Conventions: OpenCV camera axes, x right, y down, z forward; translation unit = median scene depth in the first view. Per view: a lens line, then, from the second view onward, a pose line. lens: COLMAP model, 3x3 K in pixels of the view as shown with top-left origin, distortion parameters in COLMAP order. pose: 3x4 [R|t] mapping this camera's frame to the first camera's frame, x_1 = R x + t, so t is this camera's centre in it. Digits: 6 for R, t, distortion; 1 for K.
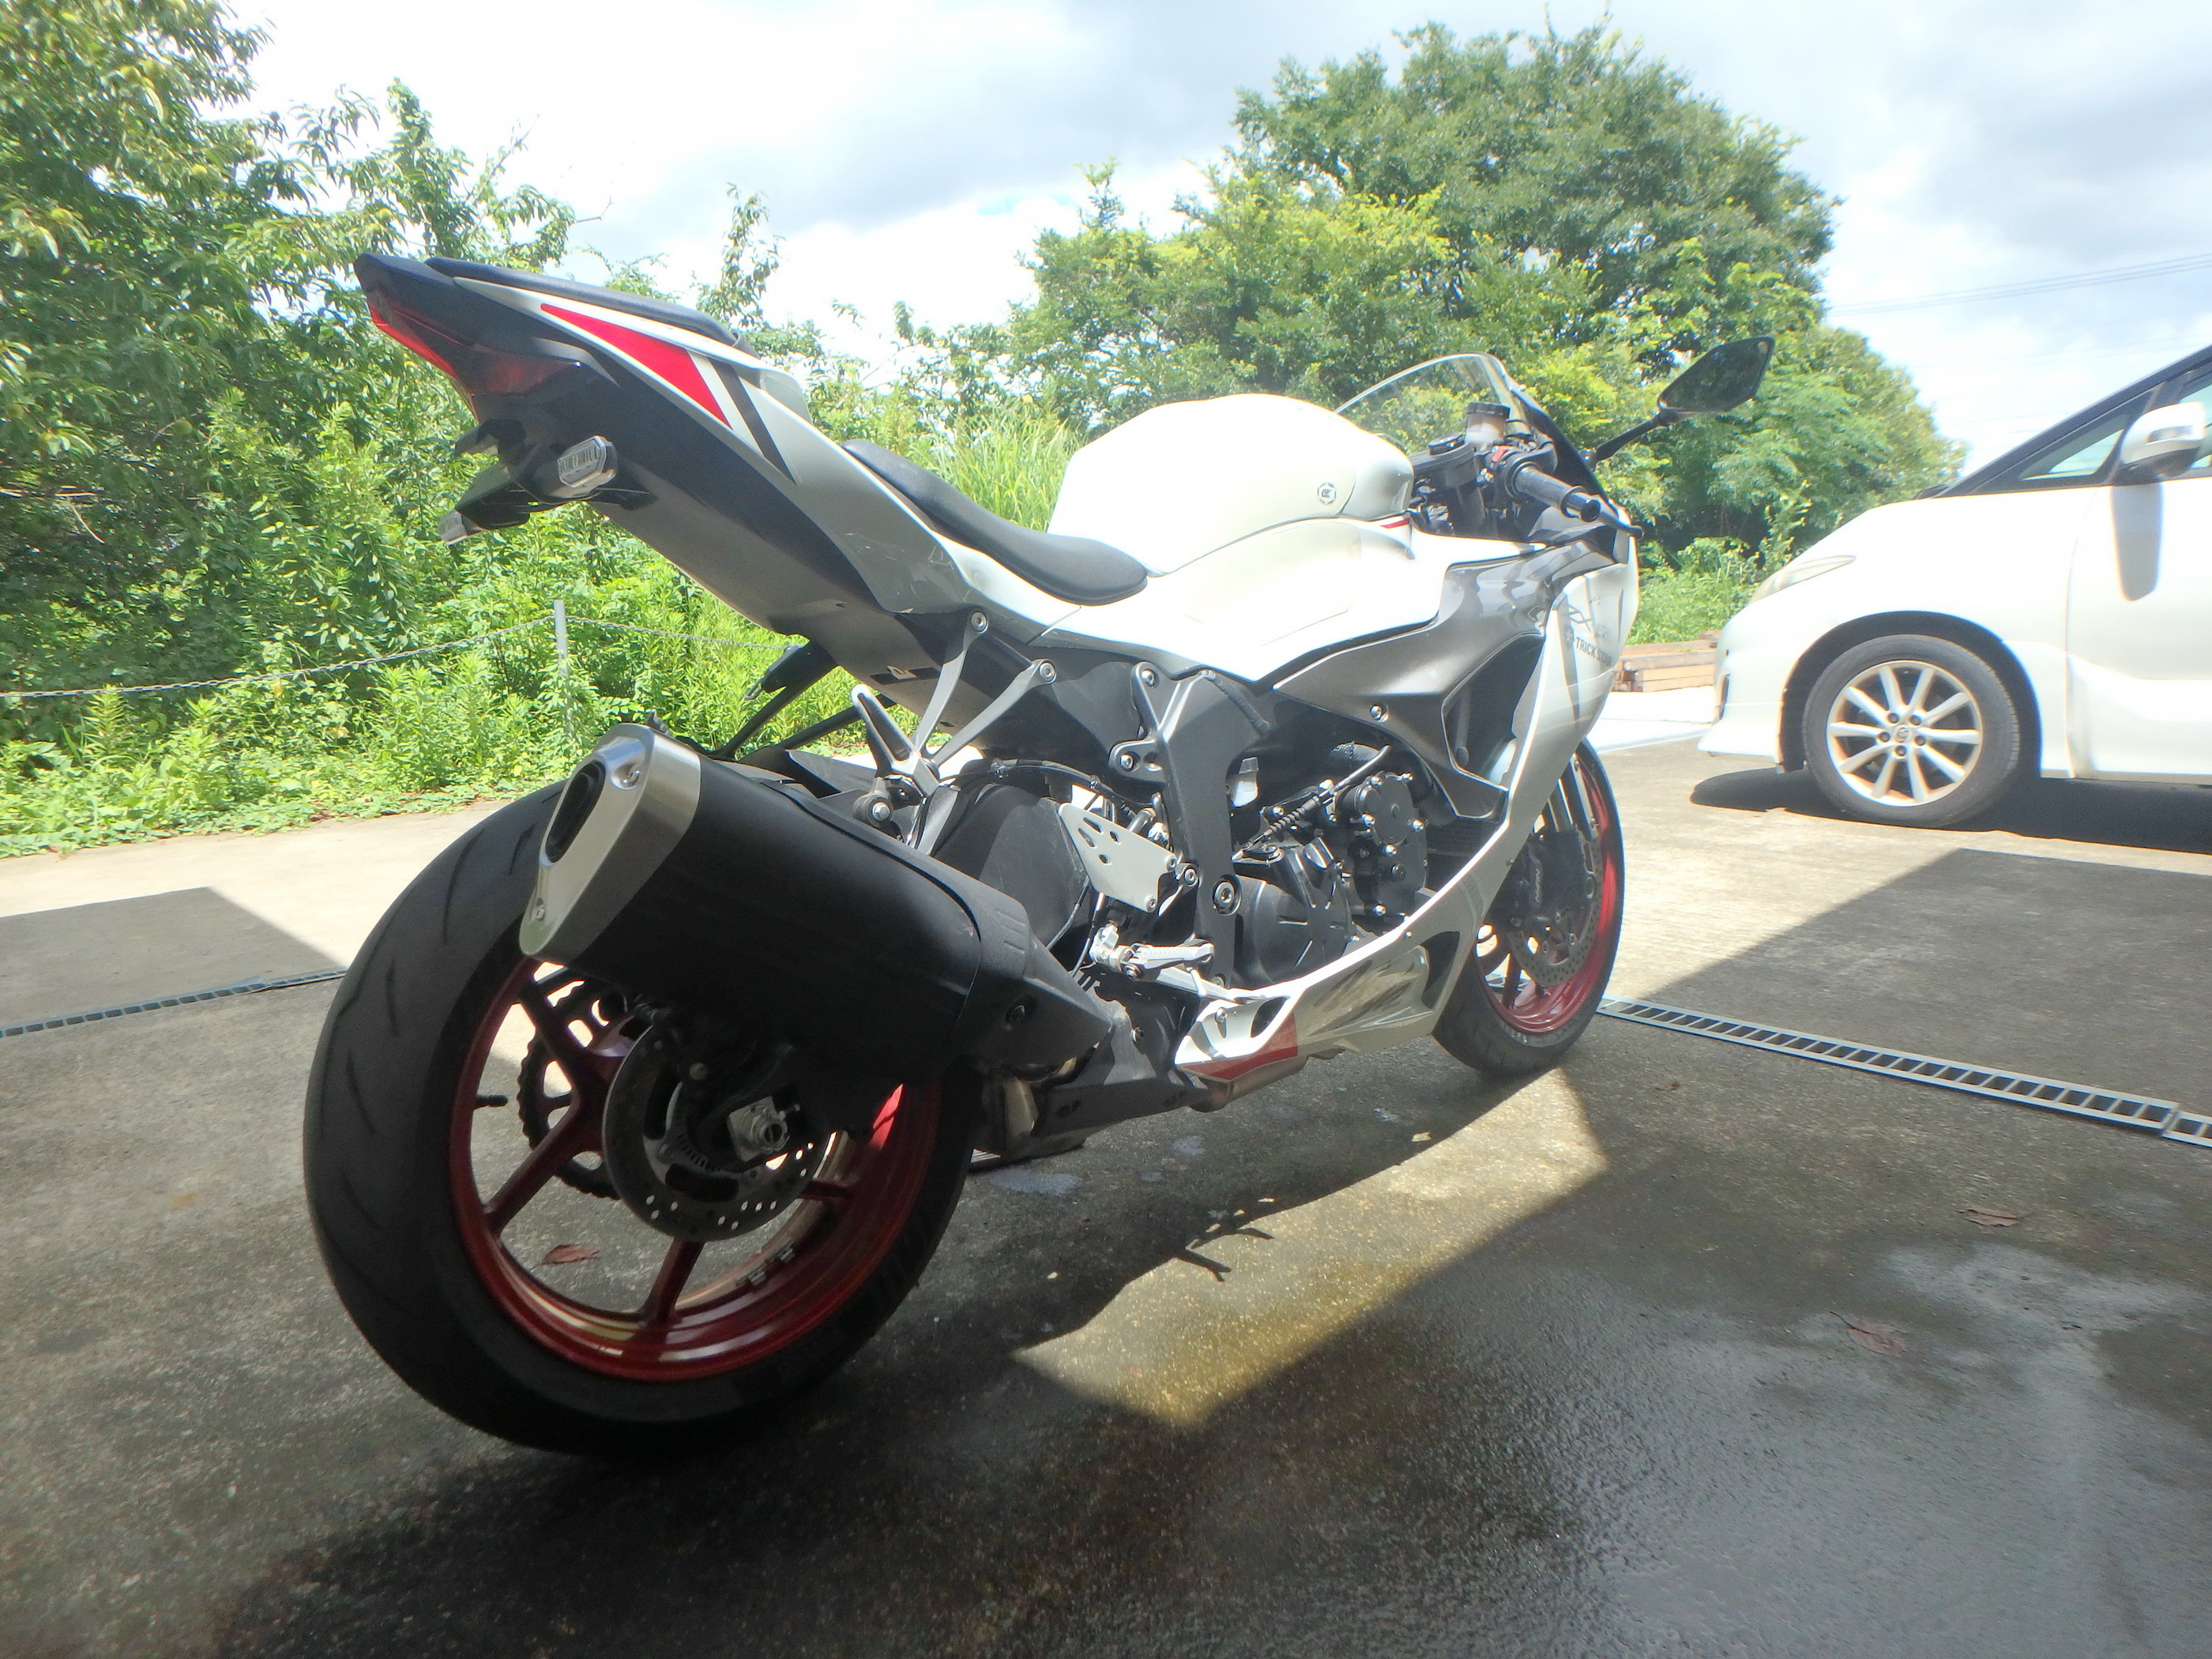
lens RADIAL K [[1412.9, 0, 1106.0], [0, 1412.9, 829.5], [0, 0, 1]] dist [-0.119651, 0.052648]
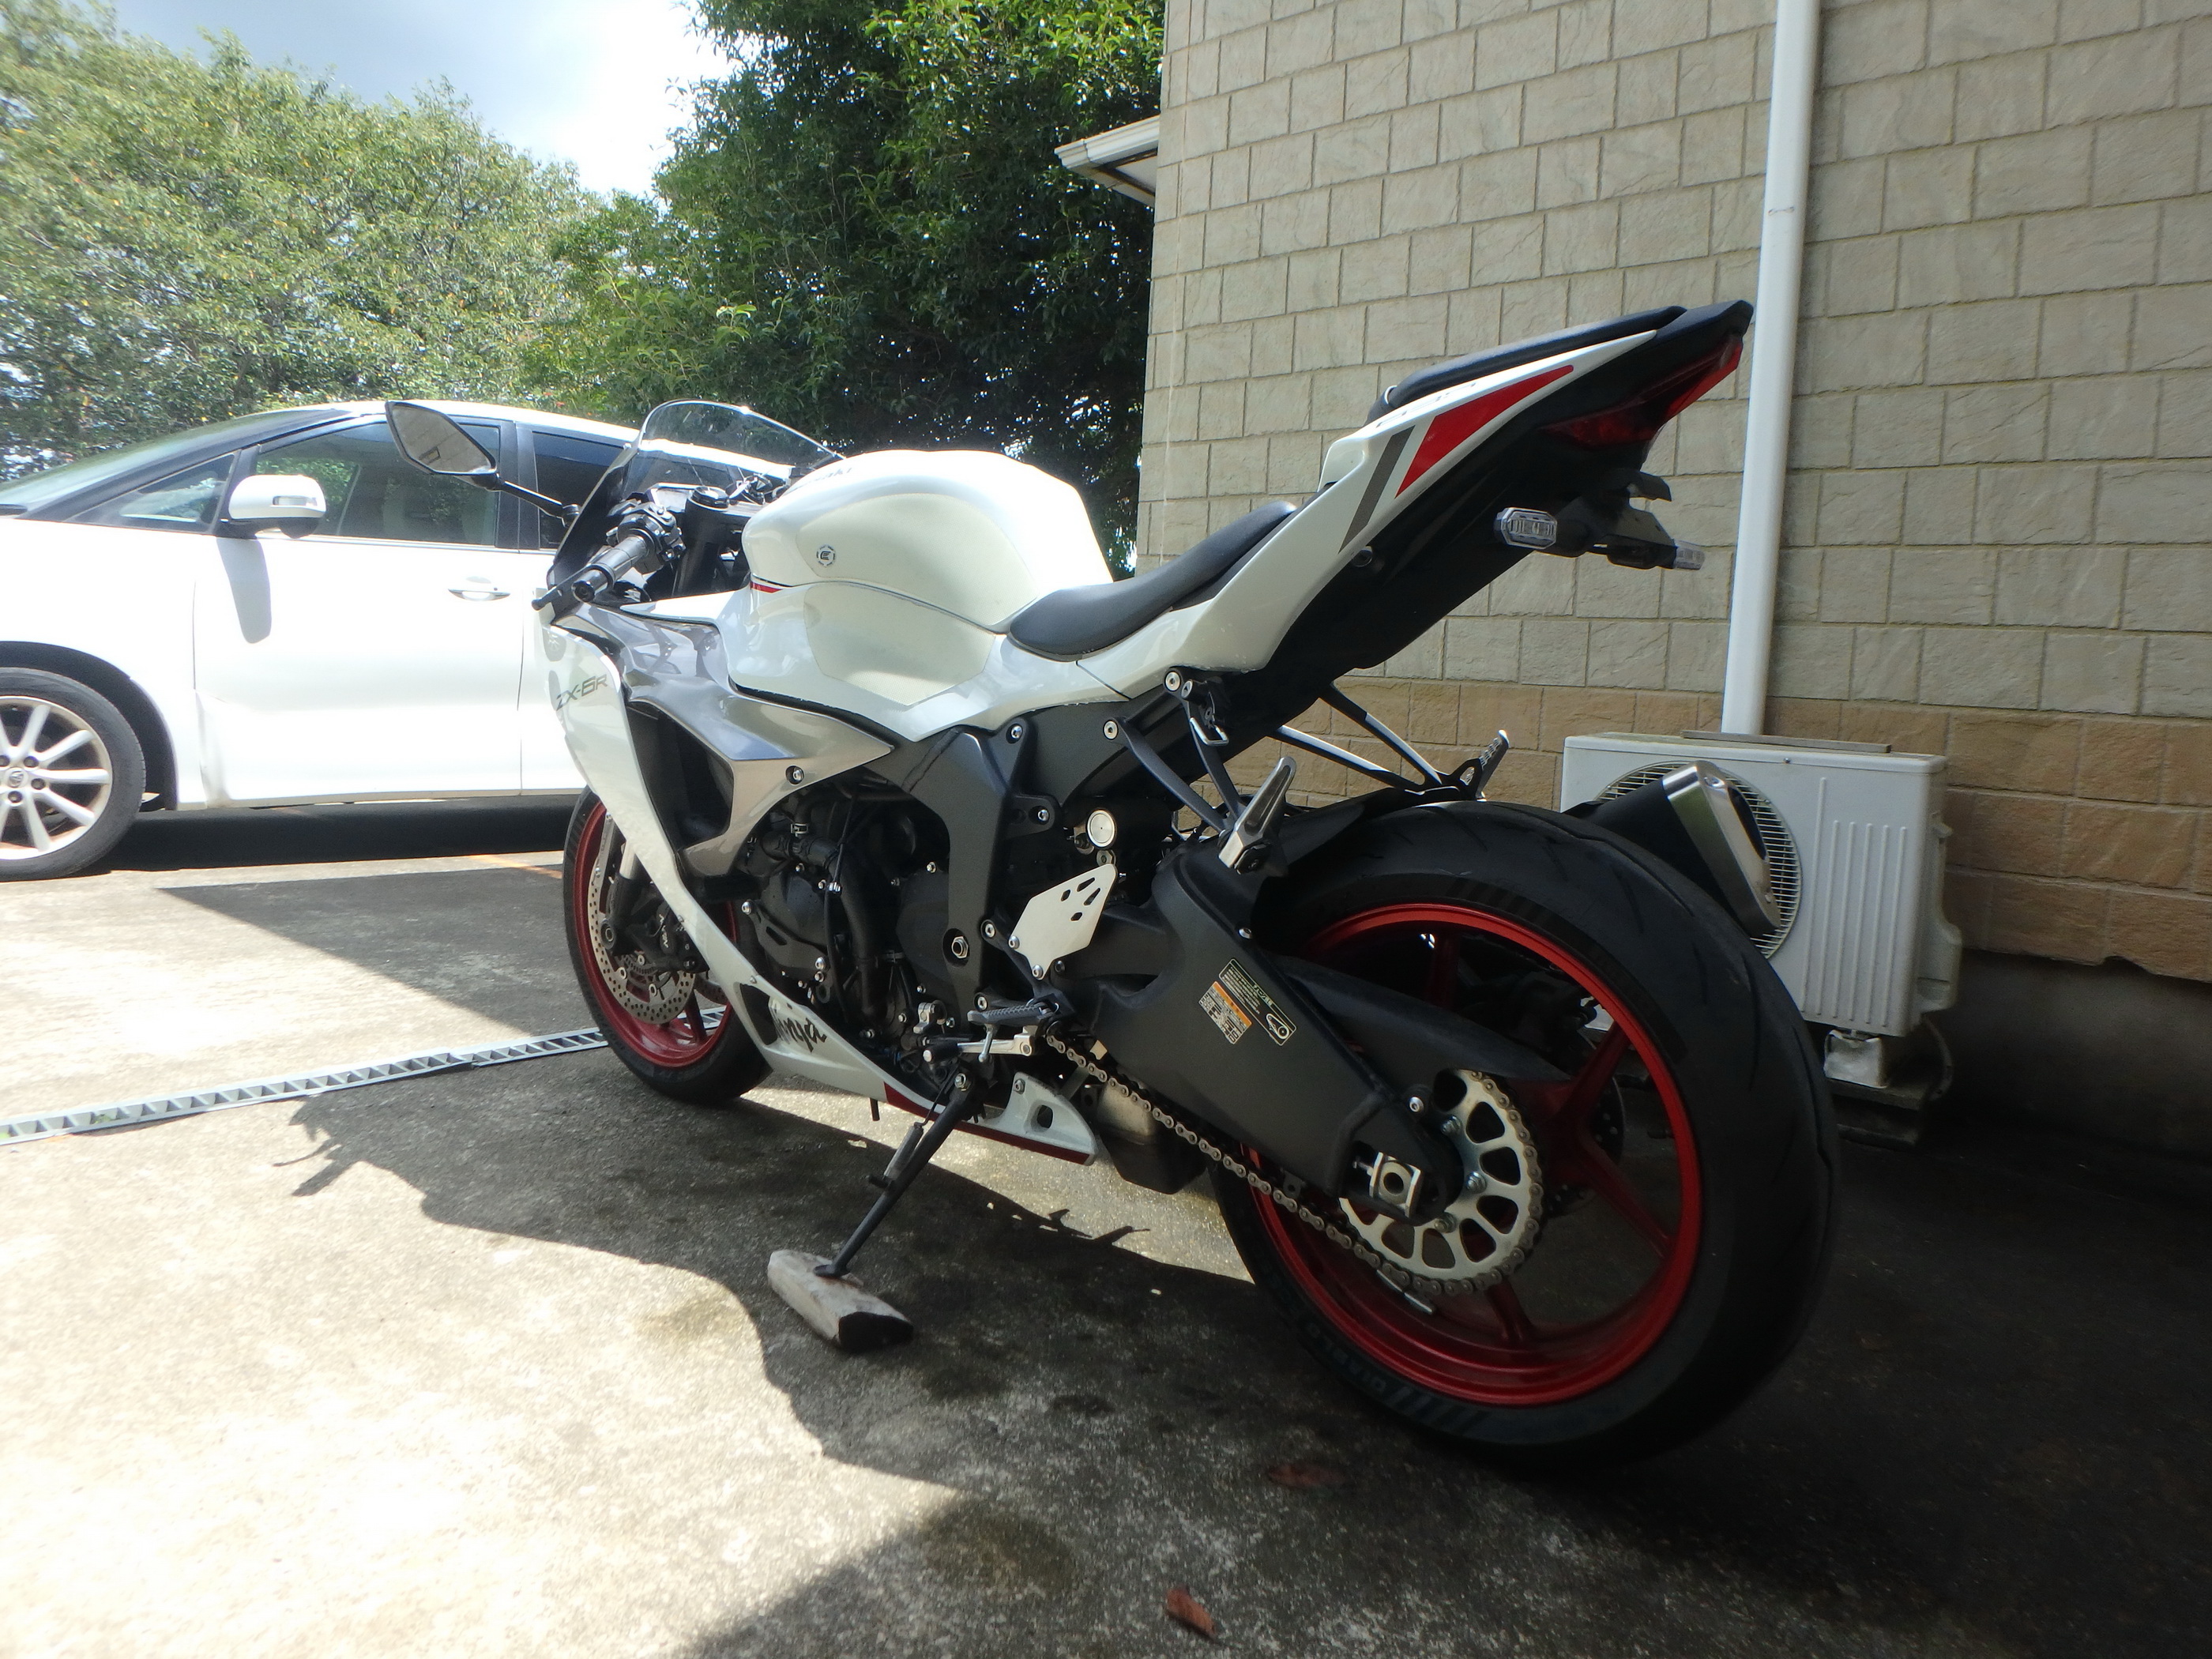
lens RADIAL K [[1369.0, 0, 1122.7], [0, 1369.0, 830.4], [0, 0, 1]] dist [-0.044966, 0.006256]
pose [[-0.152990, -0.076181, 0.985287, -1.016830], [0.104061, 0.990239, 0.092722, -0.118757], [-0.982734, 0.116715, -0.143570, 1.135851]]
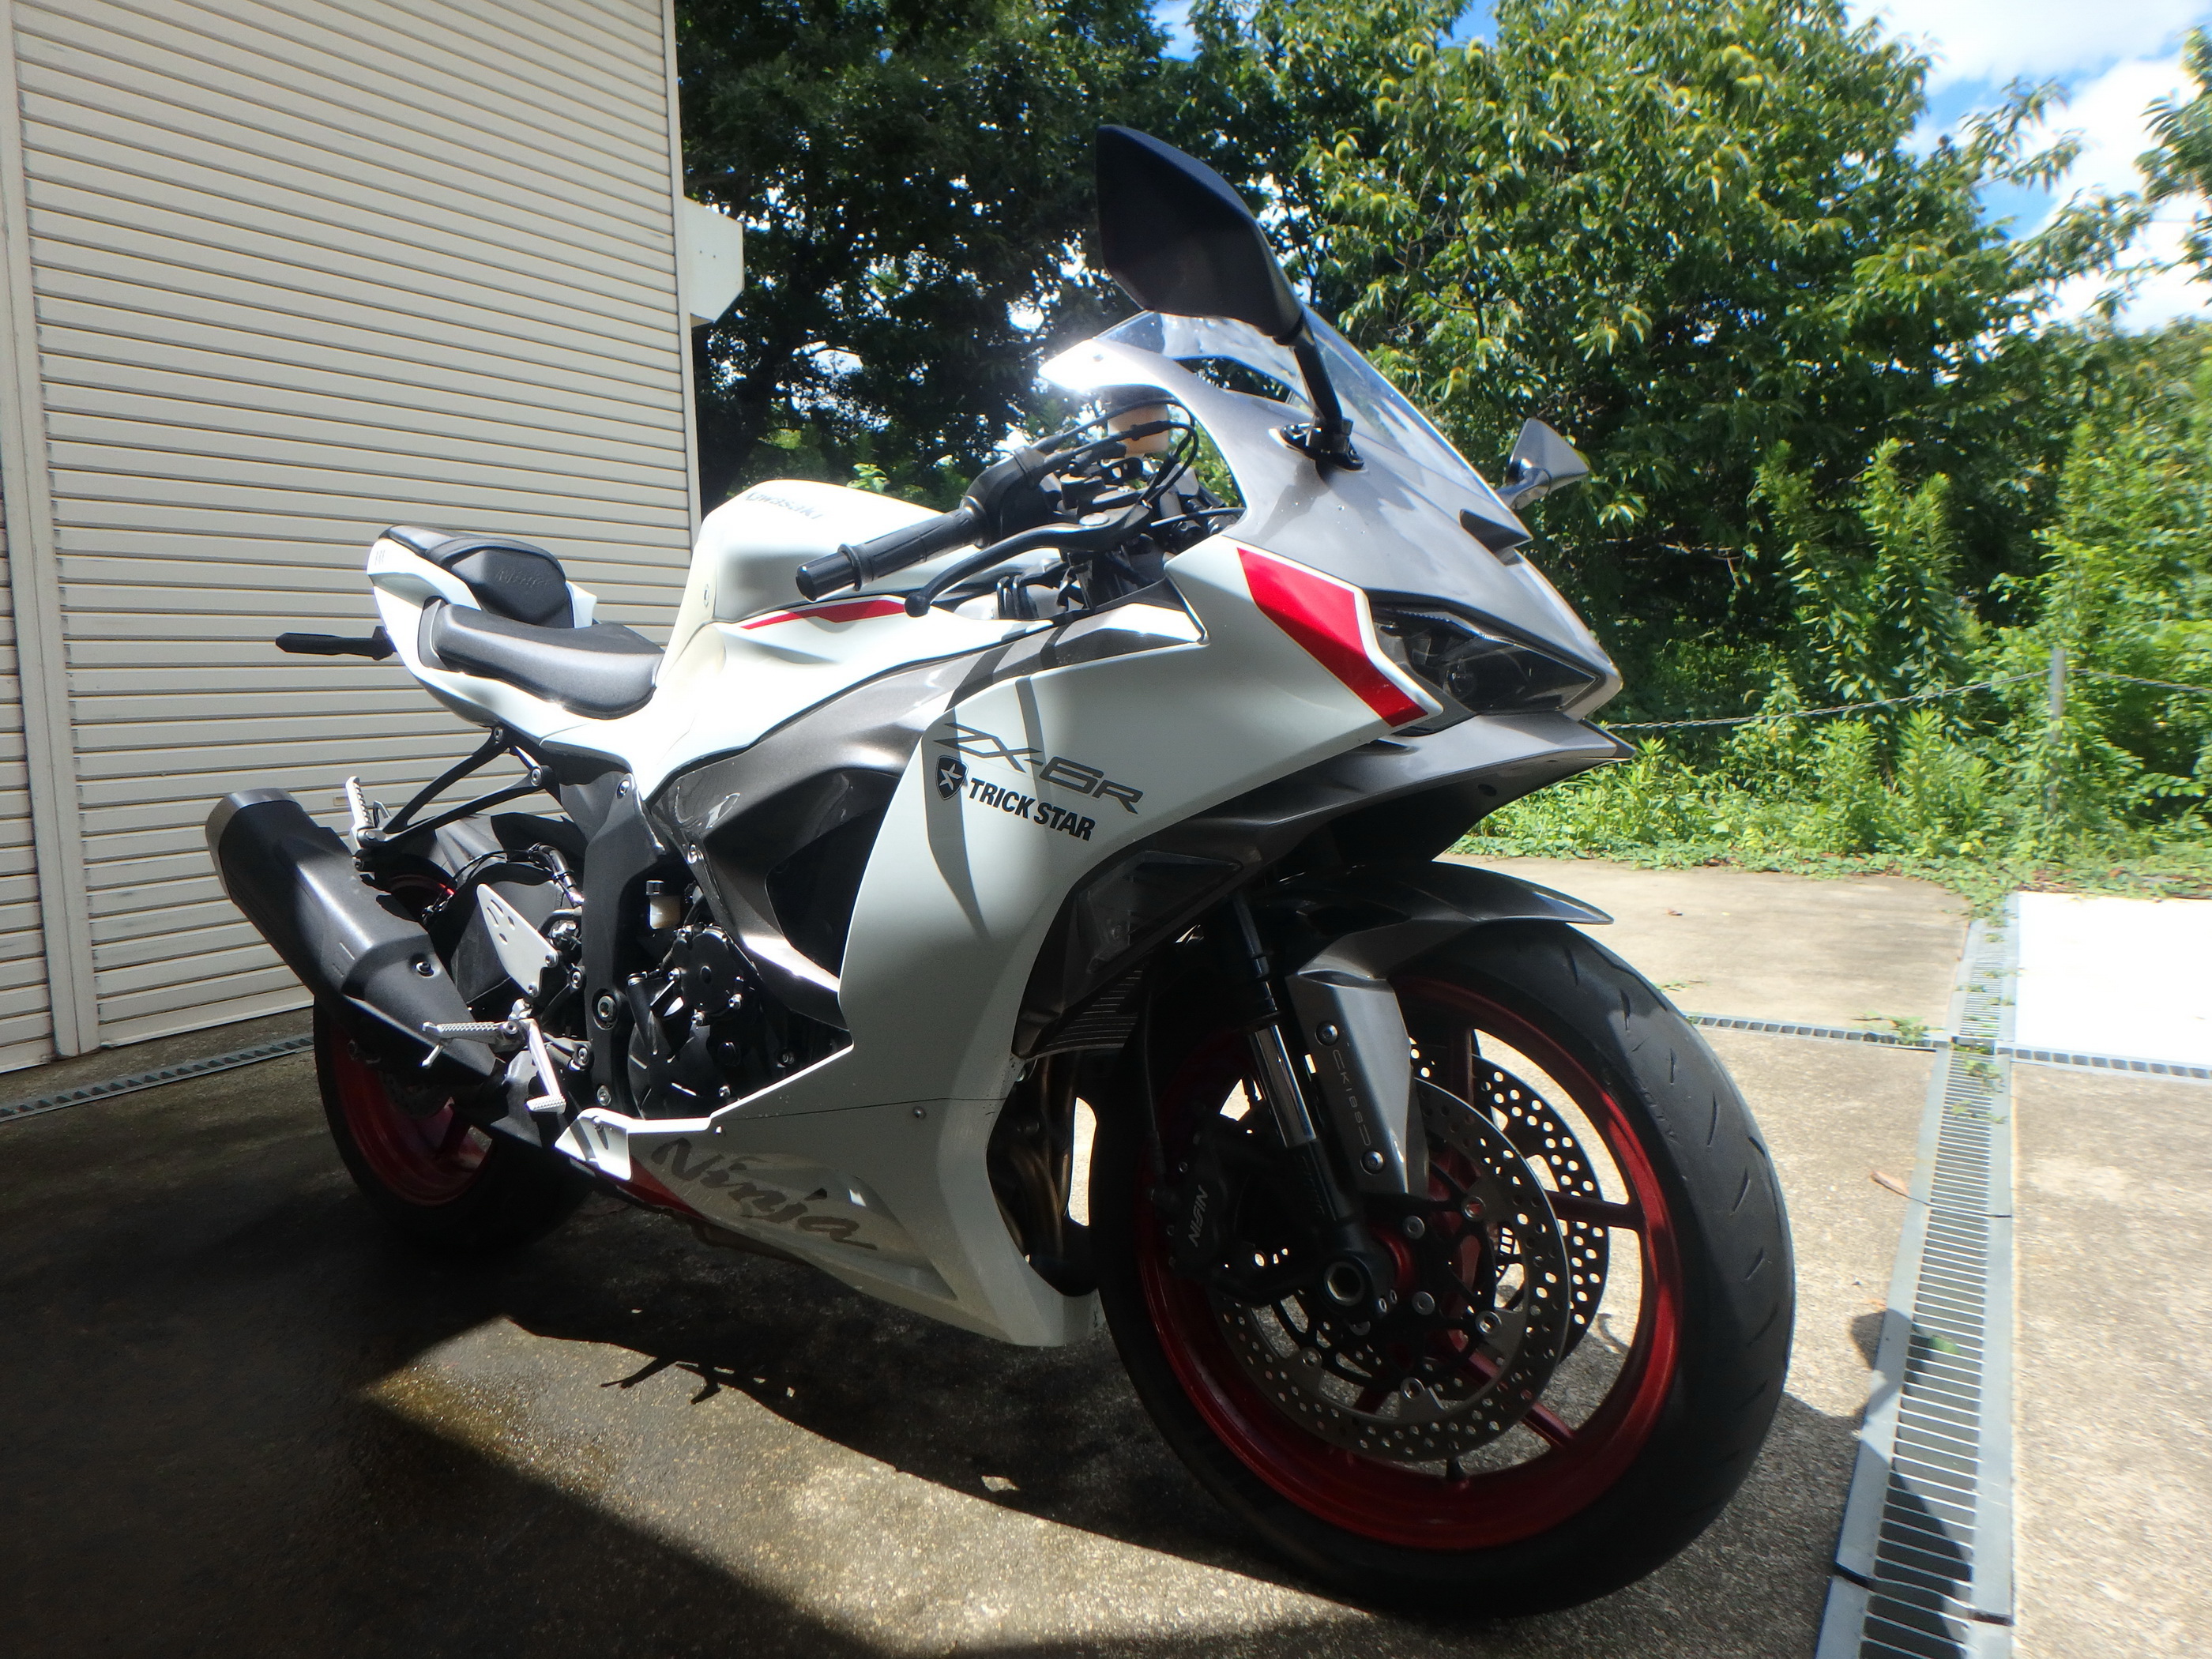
lens RADIAL K [[1357.3, 0, 1051.7], [0, 1357.3, 821.6], [0, 0, 1]] dist [-0.037654, 0.003971]
pose [[0.230867, 0.113980, -0.966286, 1.038416], [-0.137818, 0.986933, 0.083488, -0.203239], [0.963175, 0.113897, 0.243558, 1.018347]]
